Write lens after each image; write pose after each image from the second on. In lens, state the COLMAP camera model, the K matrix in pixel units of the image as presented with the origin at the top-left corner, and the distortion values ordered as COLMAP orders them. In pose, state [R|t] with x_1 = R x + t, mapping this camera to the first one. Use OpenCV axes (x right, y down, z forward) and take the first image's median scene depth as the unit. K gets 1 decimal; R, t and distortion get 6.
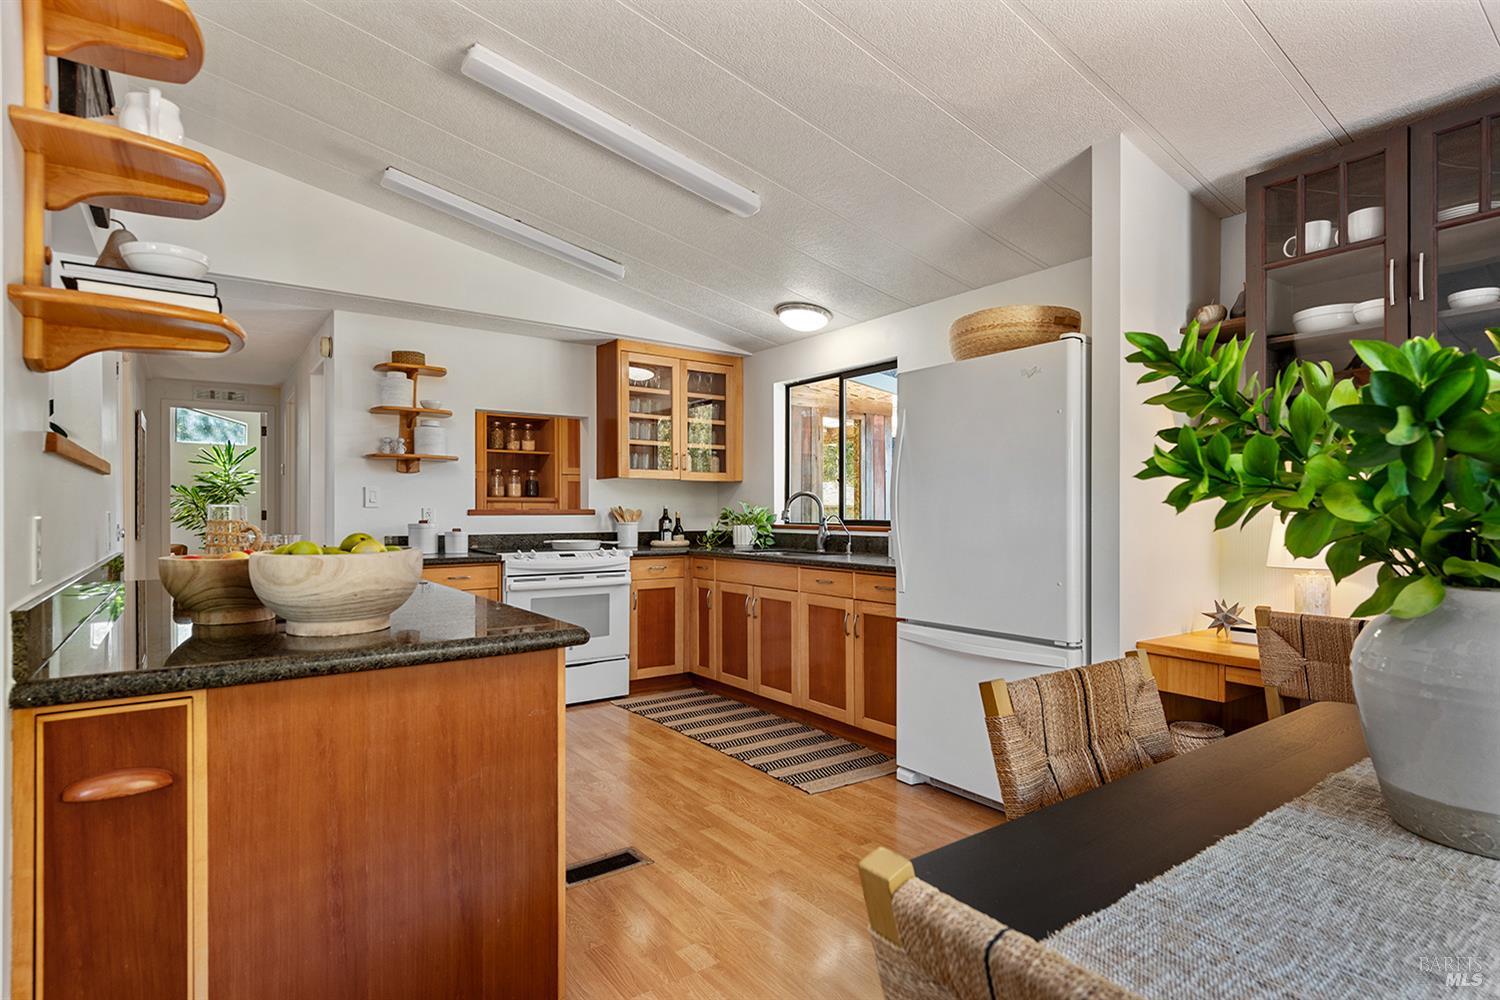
lens RADIAL K [[768.5, 0, 764.1], [0, 768.5, 502.9], [0, 0, 1]] dist [0.014798, -0.000551]
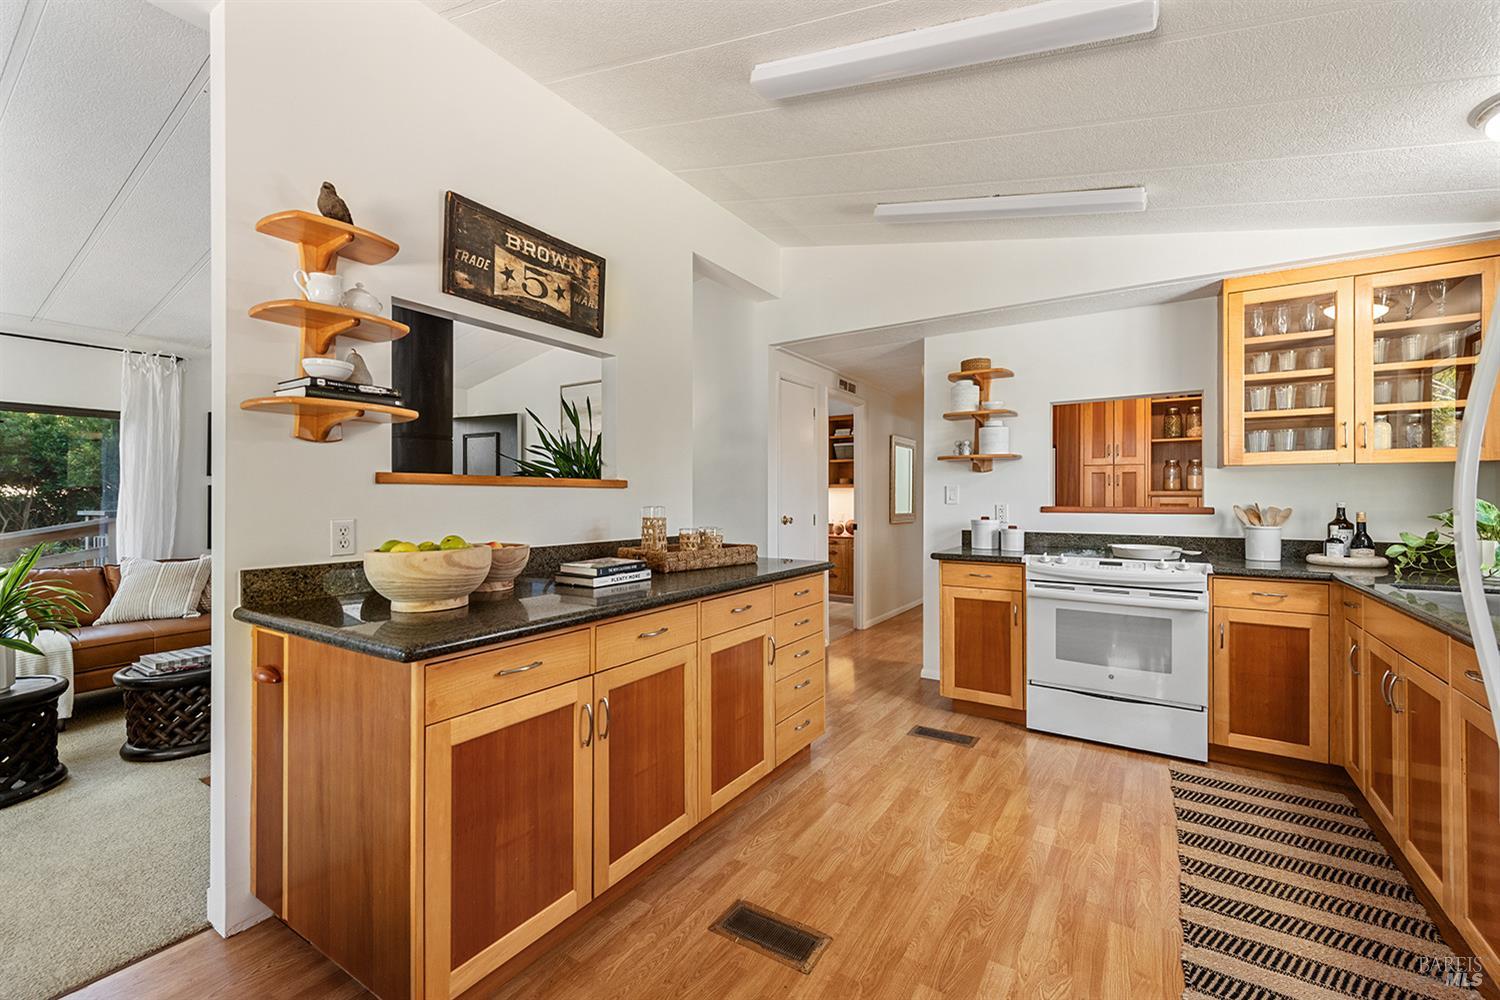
lens RADIAL K [[615.6, 0, 750.0], [0, 615.6, 500.0], [0, 0, 1]] dist [0.000399, -0.000039]
pose [[0.349522, 0.003555, -0.936921, 0.211454], [0.009404, 0.999929, 0.007302, -0.008451], [0.936881, -0.011363, 0.349464, 0.371733]]
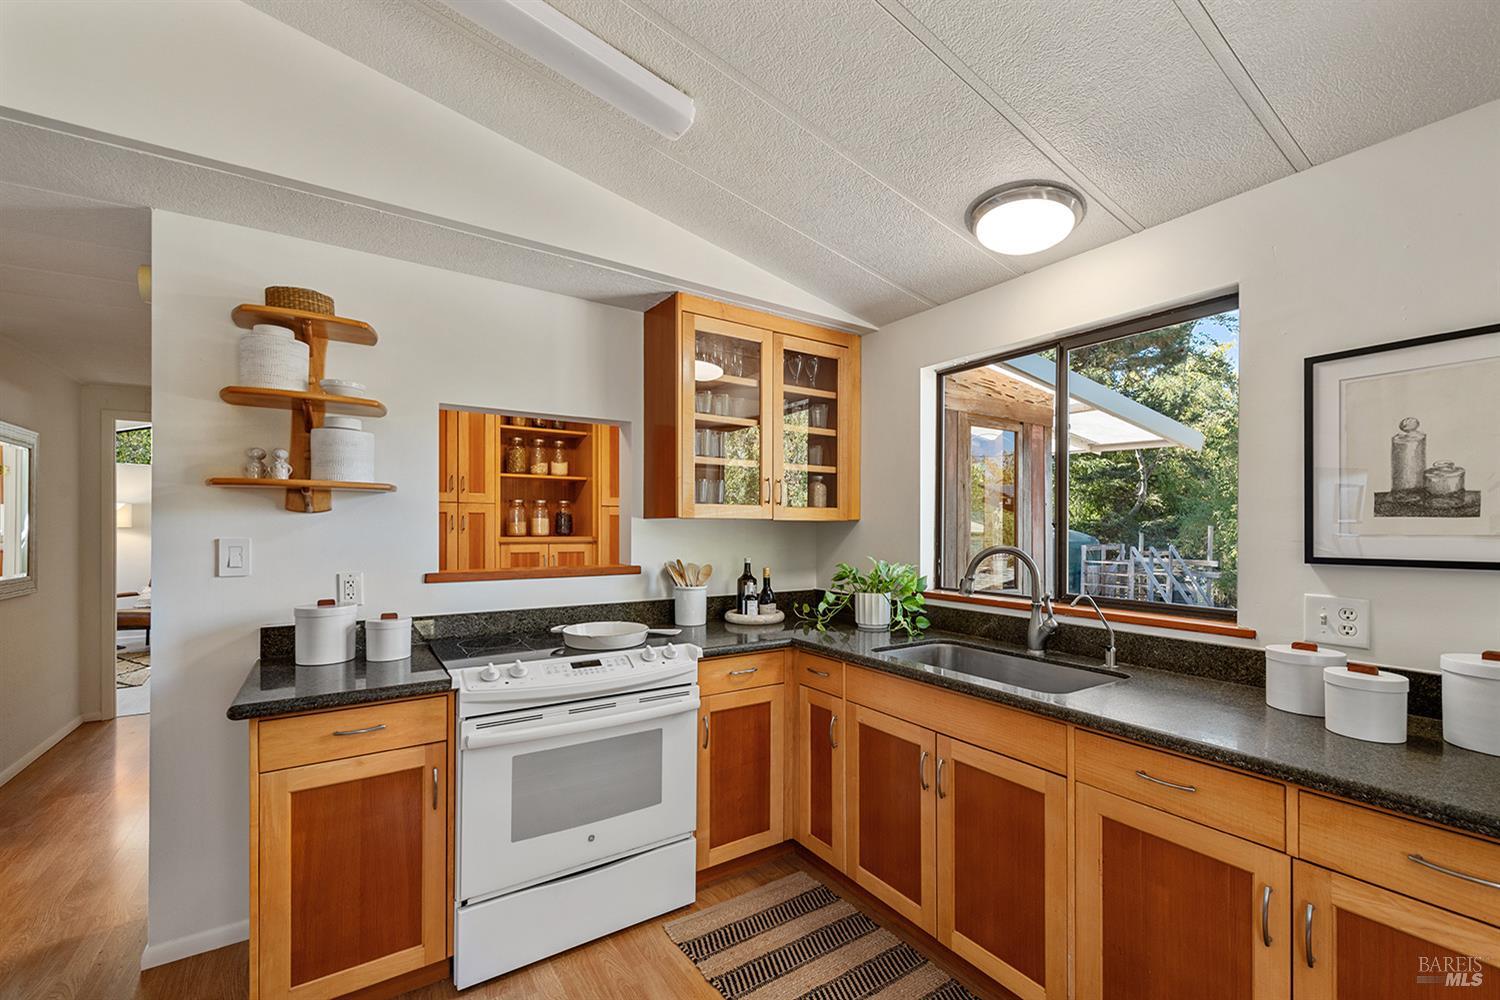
lens RADIAL K [[624.9, 0, 766.4], [0, 624.9, 527.4], [0, 0, 1]] dist [0.002607, 0.000142]
pose [[0.999374, 0.004433, -0.035086, -0.103561], [-0.004006, 0.999917, 0.012229, -0.032514], [0.035137, -0.012081, 0.999309, 0.516629]]
